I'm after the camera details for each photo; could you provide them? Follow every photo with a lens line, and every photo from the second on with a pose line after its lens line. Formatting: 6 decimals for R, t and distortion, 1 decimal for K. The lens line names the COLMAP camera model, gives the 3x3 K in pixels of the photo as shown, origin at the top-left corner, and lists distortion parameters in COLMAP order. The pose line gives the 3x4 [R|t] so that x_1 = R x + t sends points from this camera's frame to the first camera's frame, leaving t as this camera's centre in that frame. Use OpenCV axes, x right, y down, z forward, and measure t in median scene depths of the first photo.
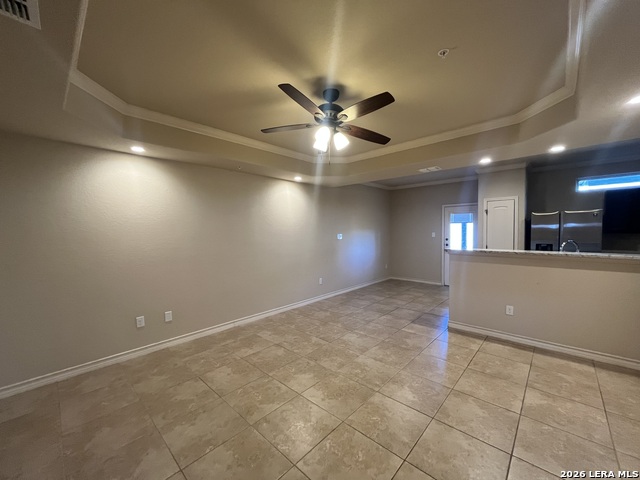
lens RADIAL K [[257.2, 0, 320.4], [0, 257.2, 241.0], [0, 0, 1]] dist [-0.000811, -0.000797]
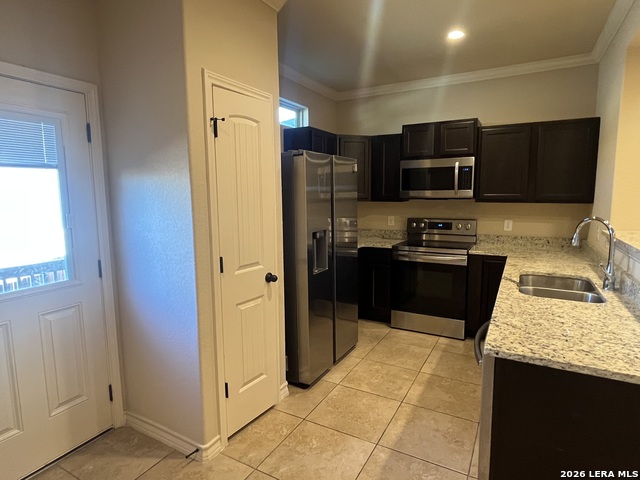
lens RADIAL K [[368.2, 0, 317.0], [0, 368.2, 236.9], [0, 0, 1]] dist [0.000451, -0.003516]
pose [[-0.233116, -0.102684, 0.967012, 0.400228], [0.054141, 0.991497, 0.118335, -0.065711], [-0.970941, 0.079941, -0.225574, 1.526244]]
